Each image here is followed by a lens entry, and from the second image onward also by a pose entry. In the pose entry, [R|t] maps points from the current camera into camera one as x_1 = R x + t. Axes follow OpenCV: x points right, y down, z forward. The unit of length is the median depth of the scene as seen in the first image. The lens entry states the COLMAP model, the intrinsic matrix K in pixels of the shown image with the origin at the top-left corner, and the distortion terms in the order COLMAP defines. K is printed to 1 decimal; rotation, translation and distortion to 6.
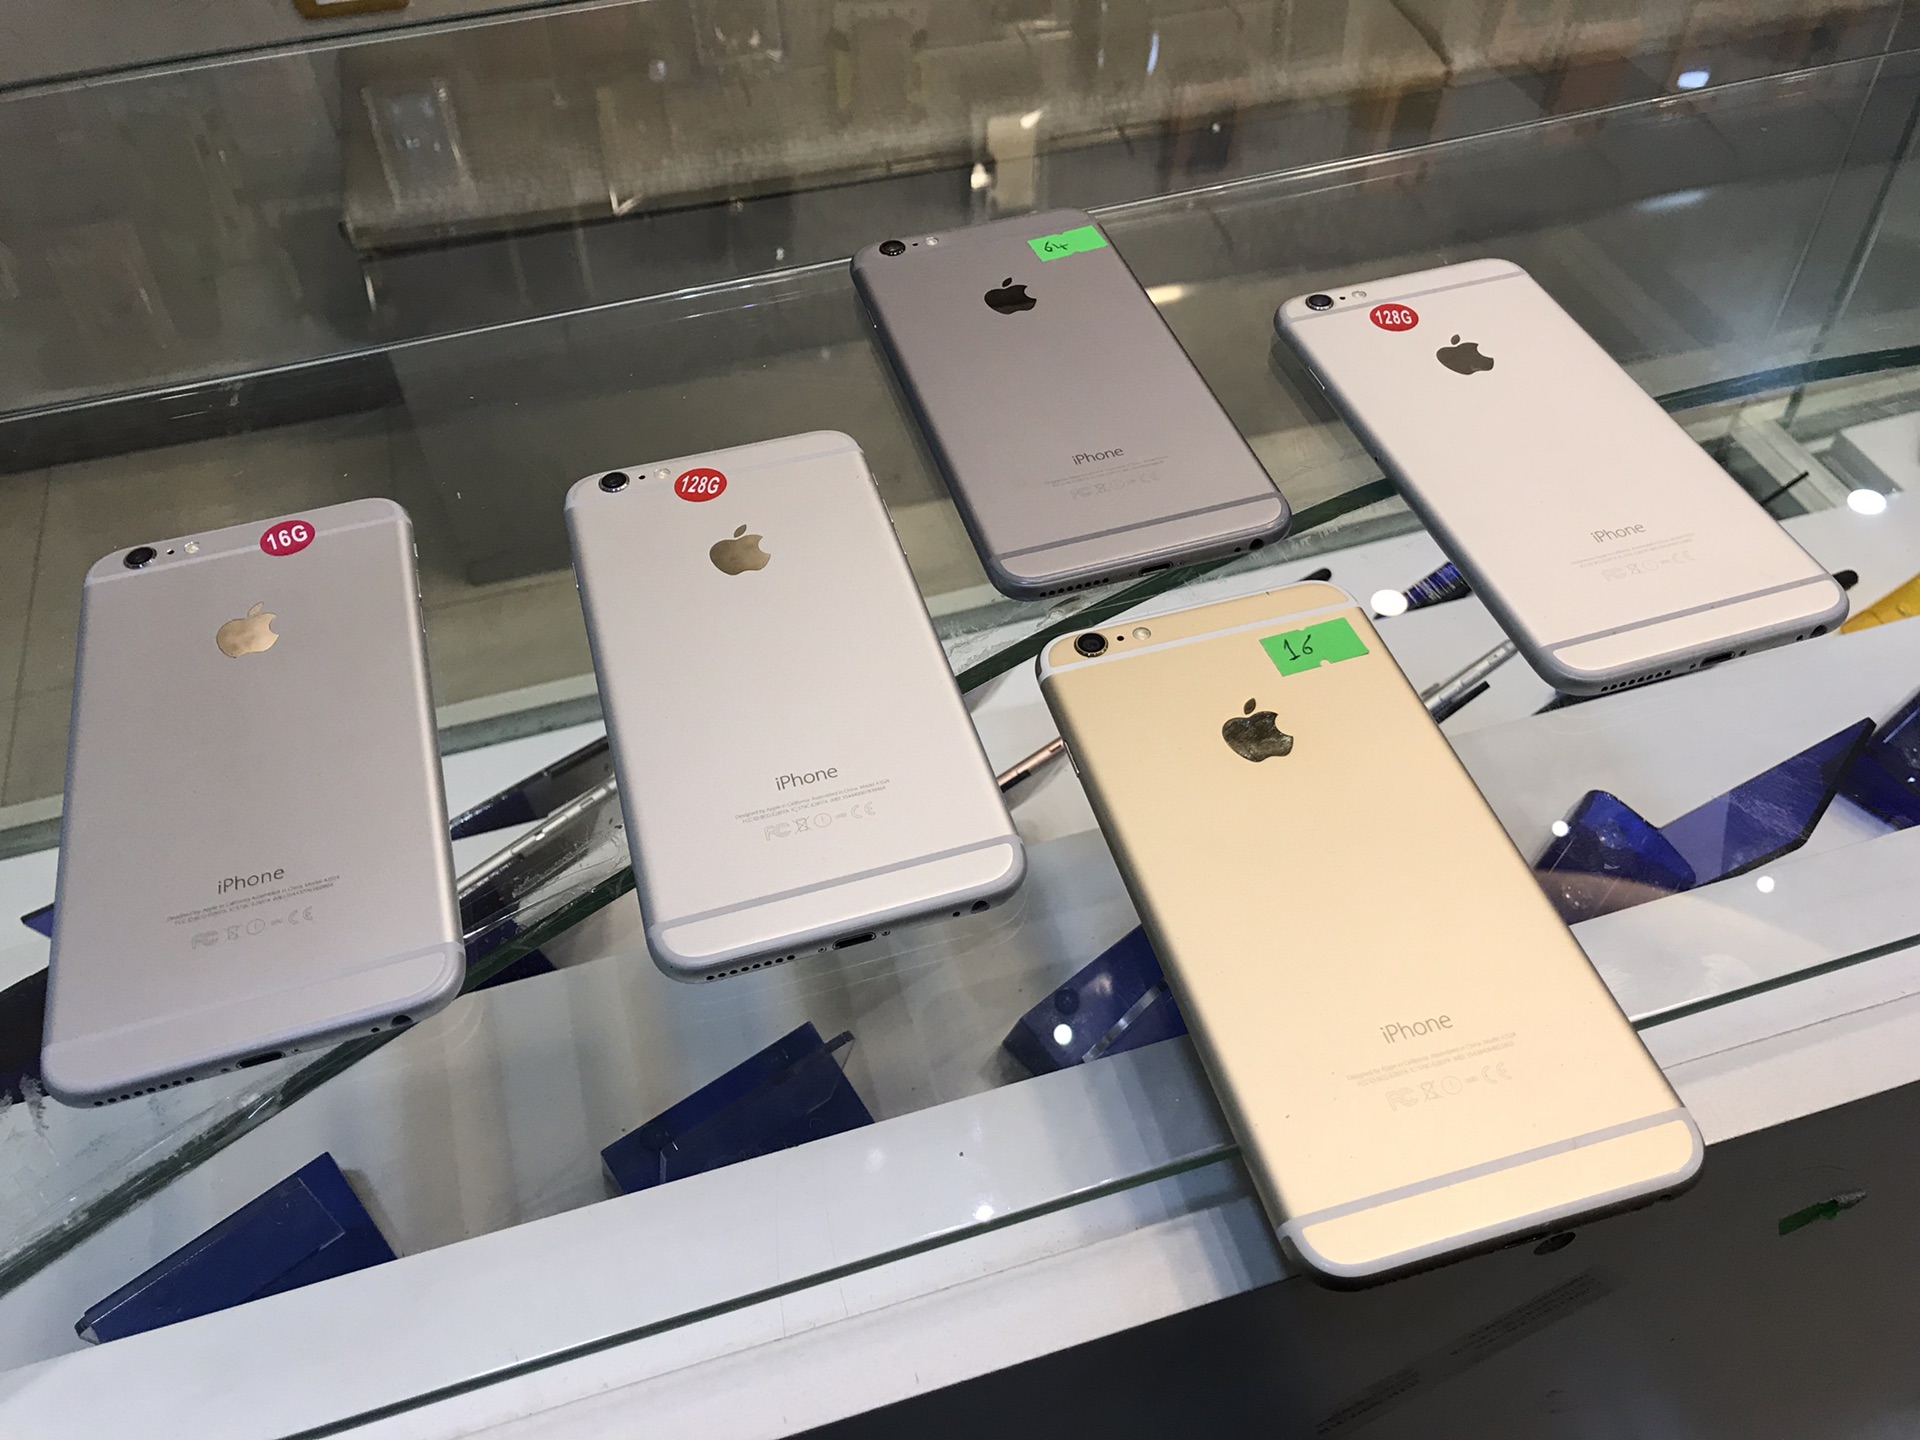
lens RADIAL K [[1588.4, 0, 960.8], [0, 1588.4, 745.5], [0, 0, 1]] dist [0.002458, -0.007741]
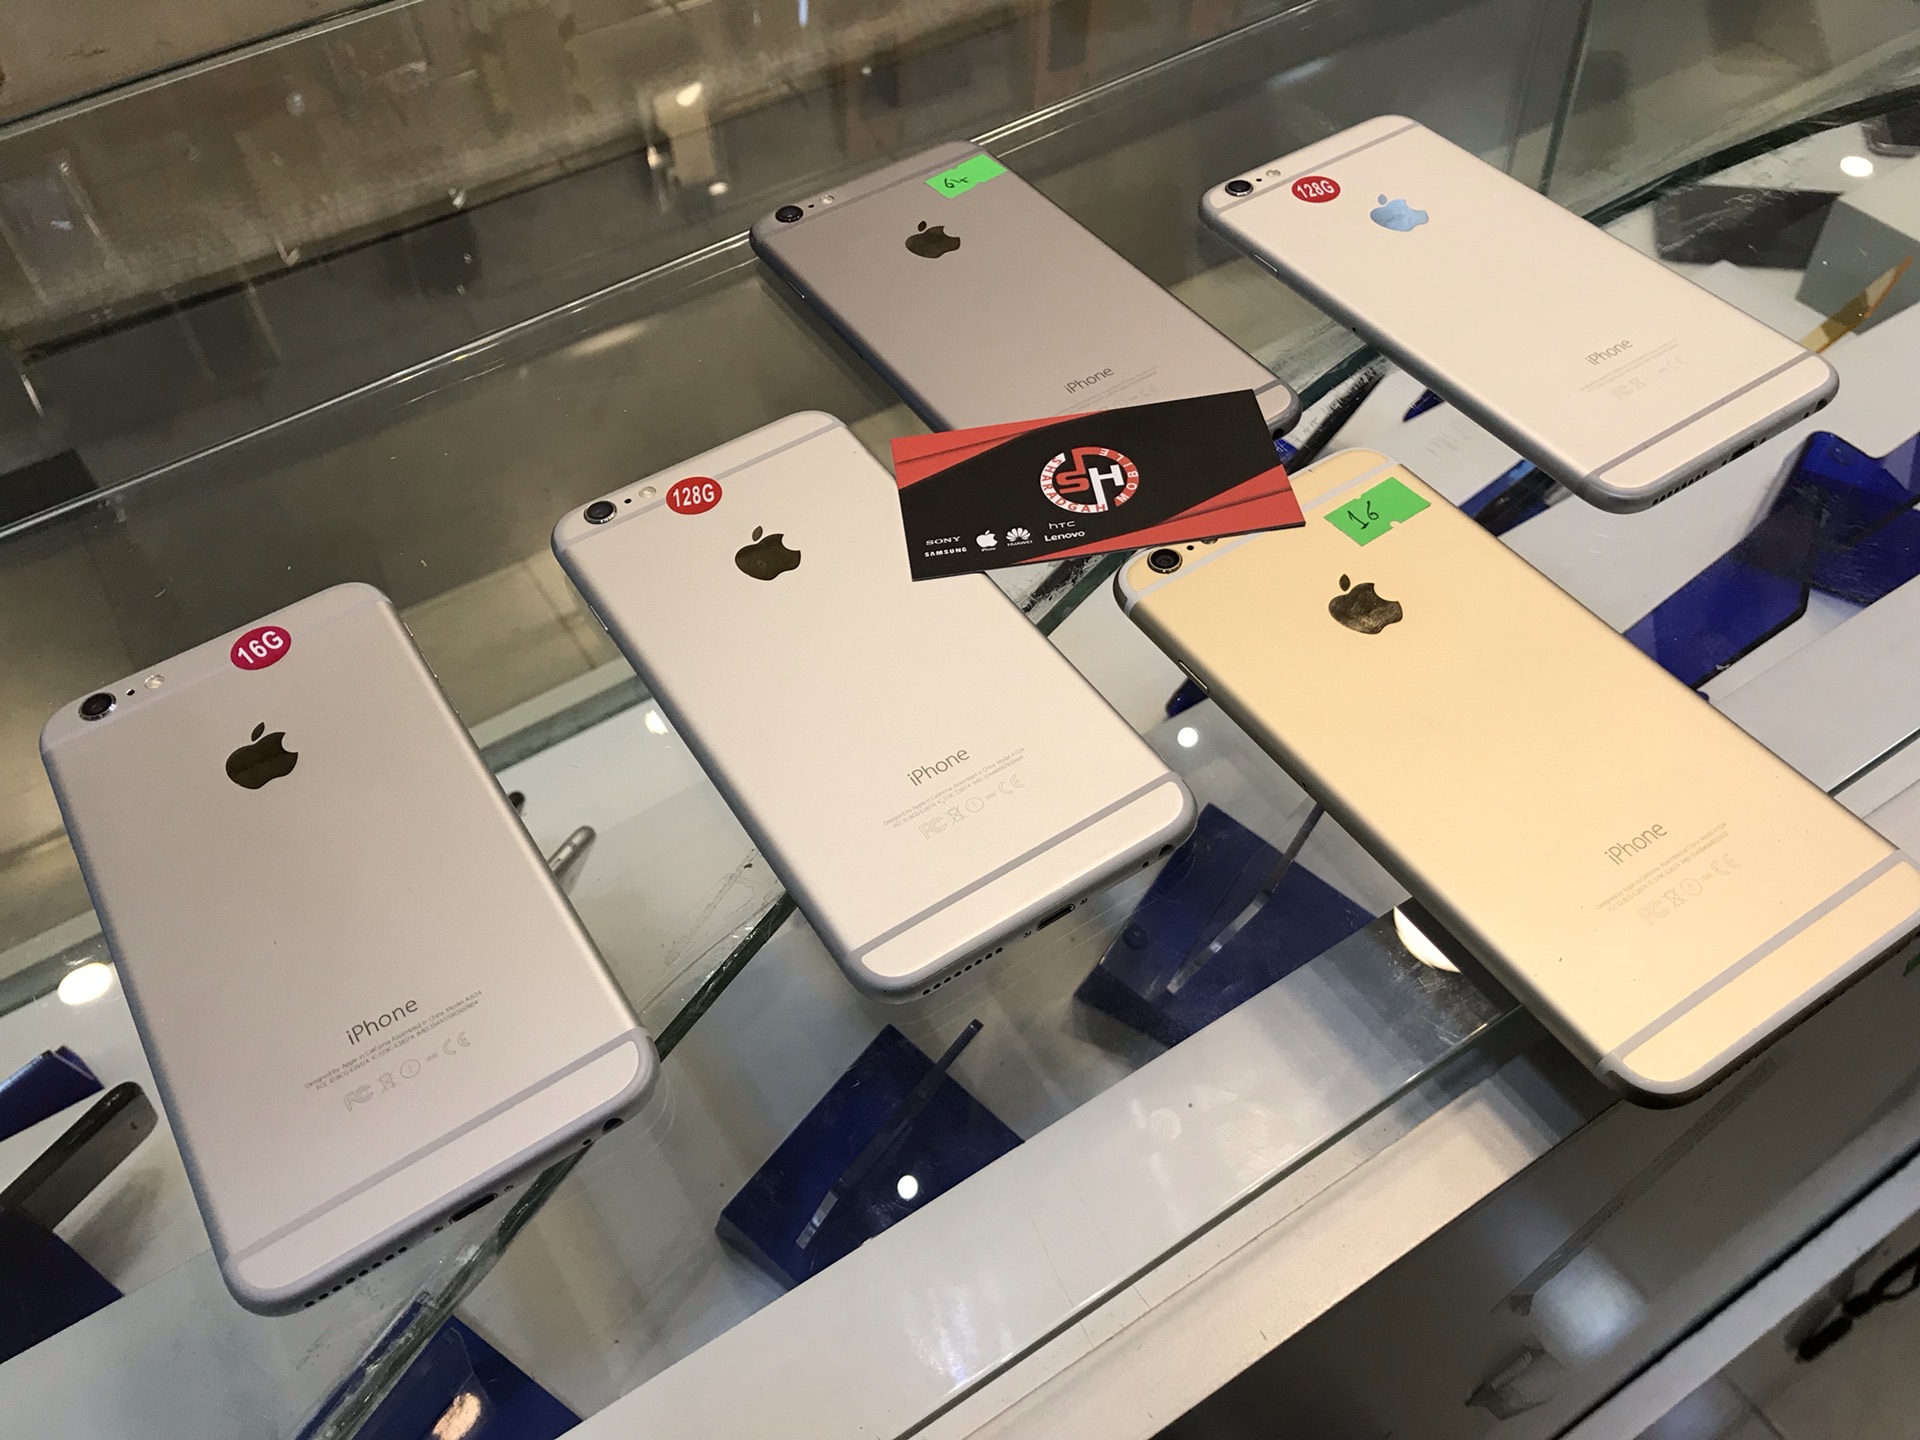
lens RADIAL K [[1580.6, 0, 976.0], [0, 1580.6, 758.5], [0, 0, 1]] dist [0.007854, 0.007682]
pose [[0.960685, -0.232866, 0.151189, -0.163141], [0.228131, 0.972437, 0.048186, -0.018613], [-0.158242, -0.011800, 0.987330, 0.048844]]
